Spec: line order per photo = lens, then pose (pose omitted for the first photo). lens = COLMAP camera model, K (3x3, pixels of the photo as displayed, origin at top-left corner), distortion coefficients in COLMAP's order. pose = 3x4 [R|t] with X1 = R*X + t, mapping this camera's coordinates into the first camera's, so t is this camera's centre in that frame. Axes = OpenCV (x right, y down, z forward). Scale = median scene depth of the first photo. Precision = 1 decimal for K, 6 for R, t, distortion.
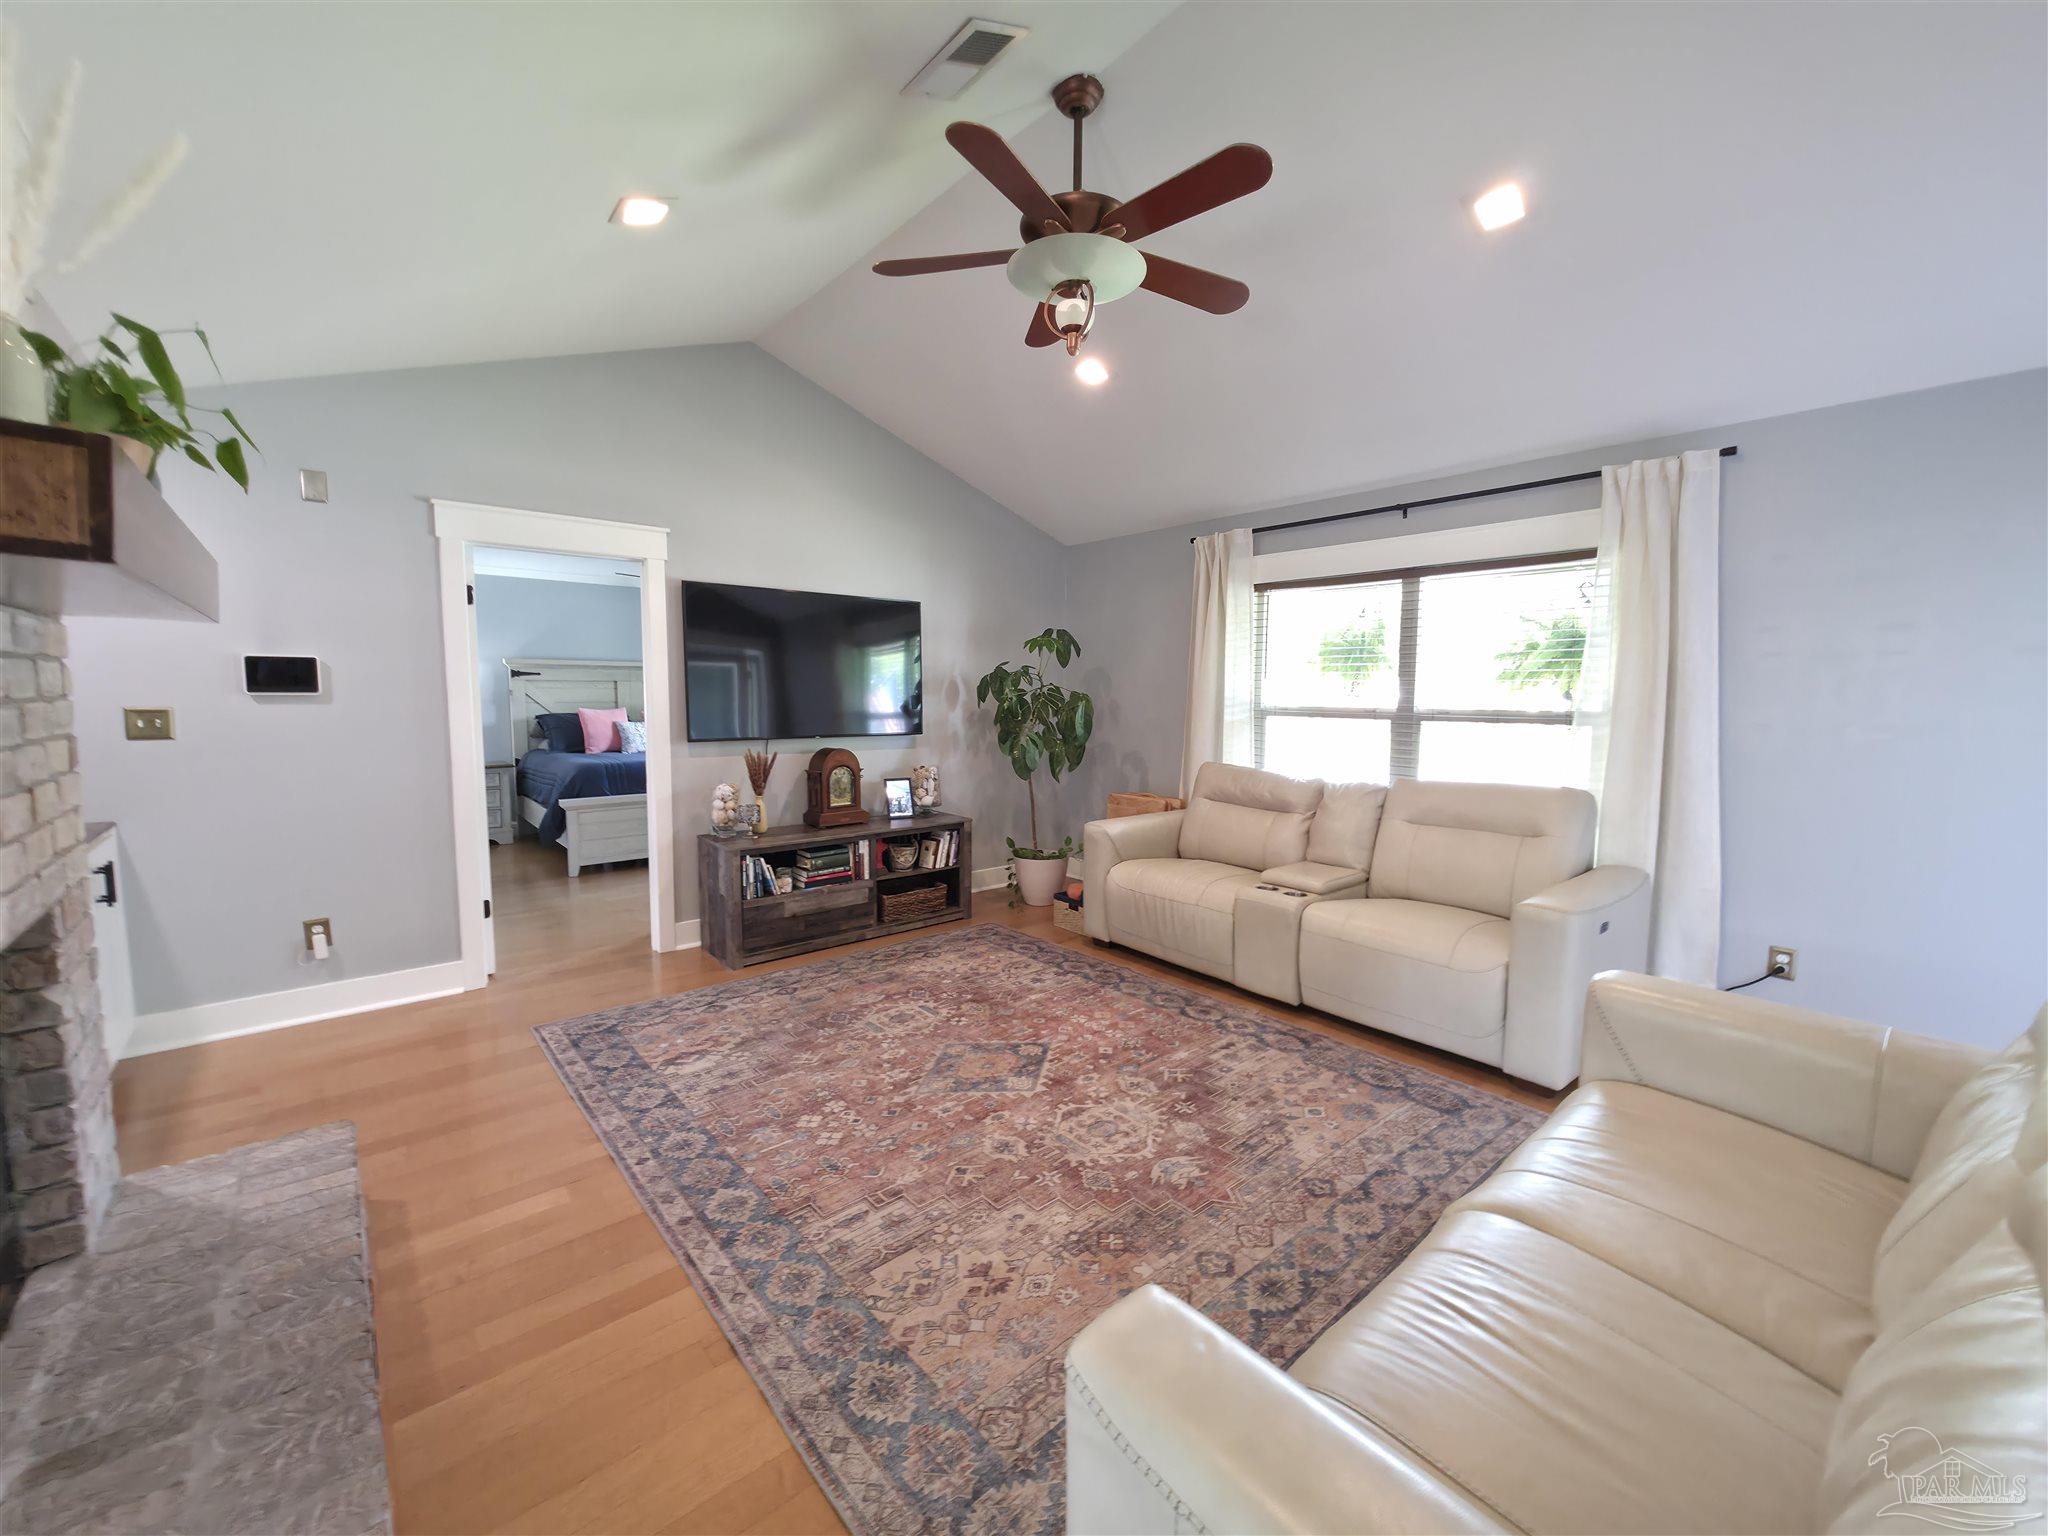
lens RADIAL K [[819.2, 0, 1028.2], [0, 819.2, 764.7], [0, 0, 1]] dist [0.002234, 0.000431]
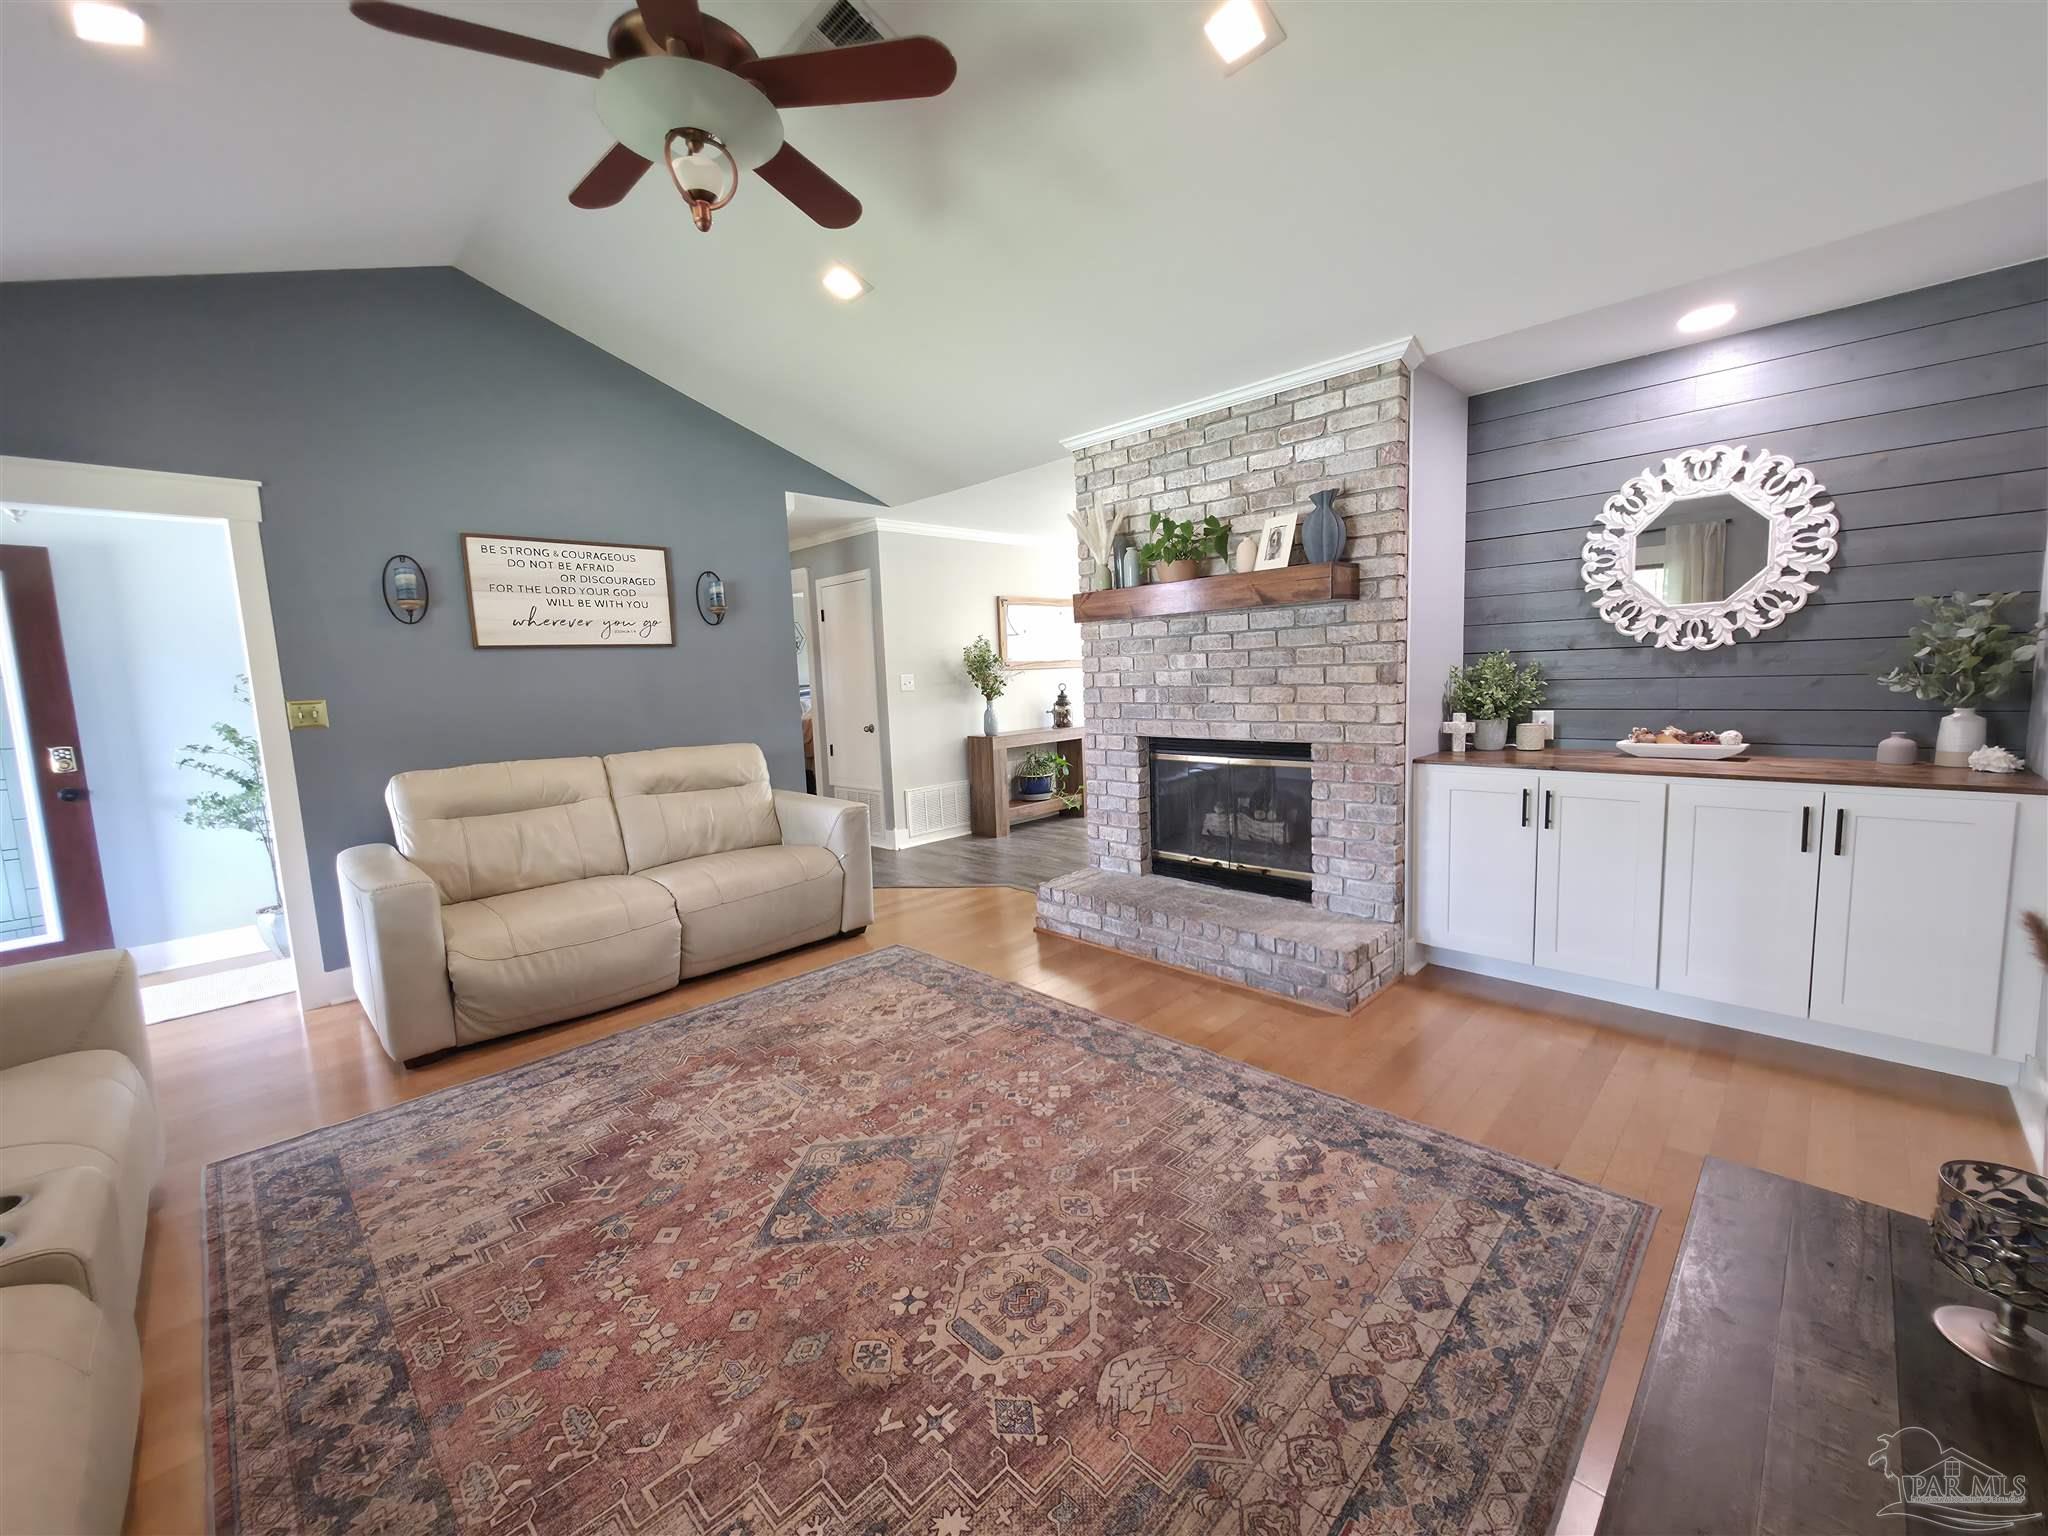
lens RADIAL K [[819.2, 0, 1028.9], [0, 819.2, 766.7], [0, 0, 1]] dist [0.002234, 0.000431]
pose [[-0.996419, 0.042191, -0.073279, -0.146906], [0.025899, 0.977253, 0.210487, -0.120561], [0.080493, 0.207835, -0.974846, 1.550962]]
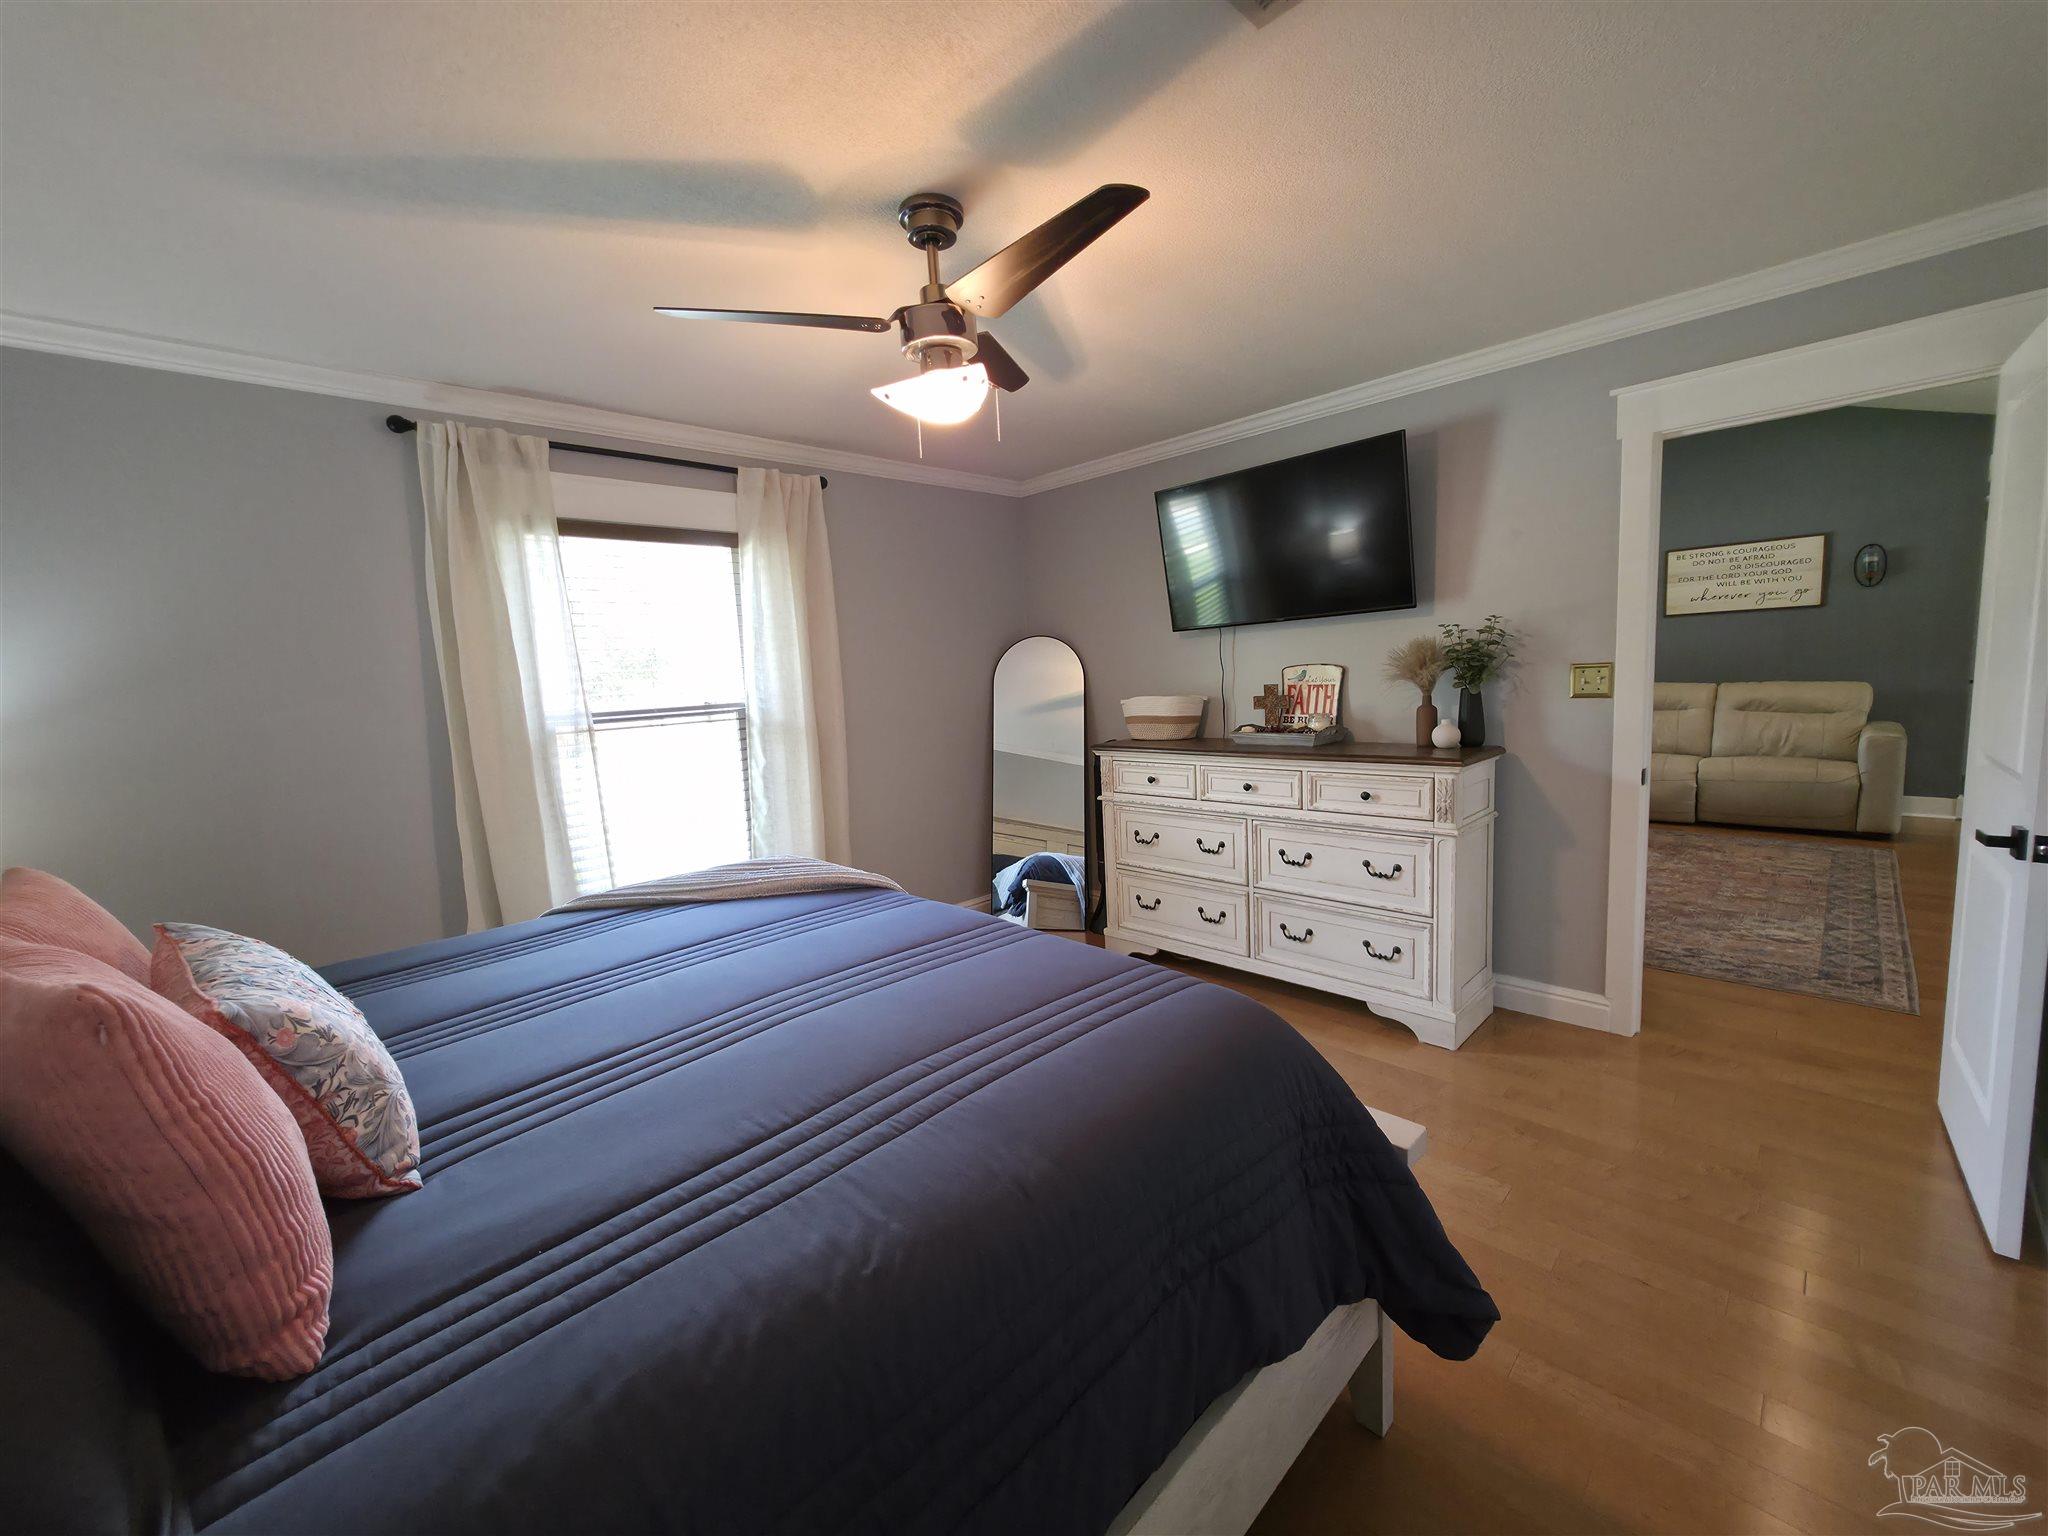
lens RADIAL K [[819.2, 0, 1018.3], [0, 819.2, 768.5], [0, 0, 1]] dist [0.002234, 0.000431]
pose [[-0.065508, -0.129064, 0.989470, -1.459107], [0.146490, 0.979613, 0.137477, -0.208216], [-0.987041, 0.153954, -0.045266, 2.064052]]
